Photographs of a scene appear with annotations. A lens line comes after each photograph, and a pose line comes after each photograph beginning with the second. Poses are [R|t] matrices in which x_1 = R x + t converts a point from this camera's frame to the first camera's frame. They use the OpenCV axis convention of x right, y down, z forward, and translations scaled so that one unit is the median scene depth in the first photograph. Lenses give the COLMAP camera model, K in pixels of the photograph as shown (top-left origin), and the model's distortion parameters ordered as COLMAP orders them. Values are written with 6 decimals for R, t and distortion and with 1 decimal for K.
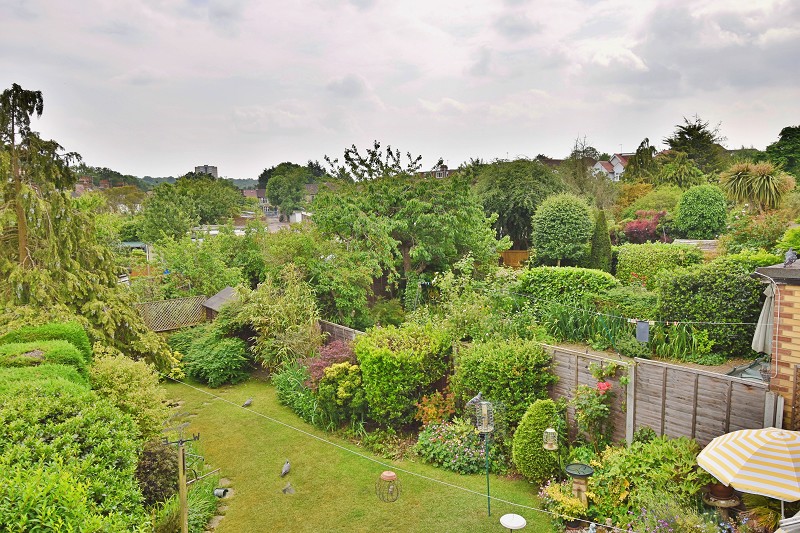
lens RADIAL K [[599.1, 0, 400.0], [0, 599.1, 266.5], [0, 0, 1]] dist [0.013774, -0.000682]
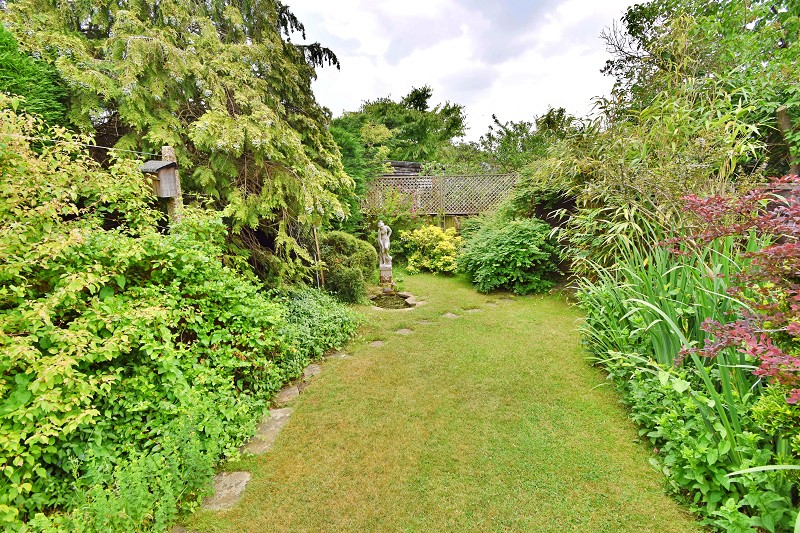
lens RADIAL K [[354.4, 0, 400.0], [0, 354.4, 266.5], [0, 0, 1]] dist [0.013041, -0.016971]
pose [[0.702399, 0.148989, -0.696016, -0.175797], [-0.075333, 0.987916, 0.135449, 0.188751], [0.707786, -0.042707, 0.705135, 0.969877]]
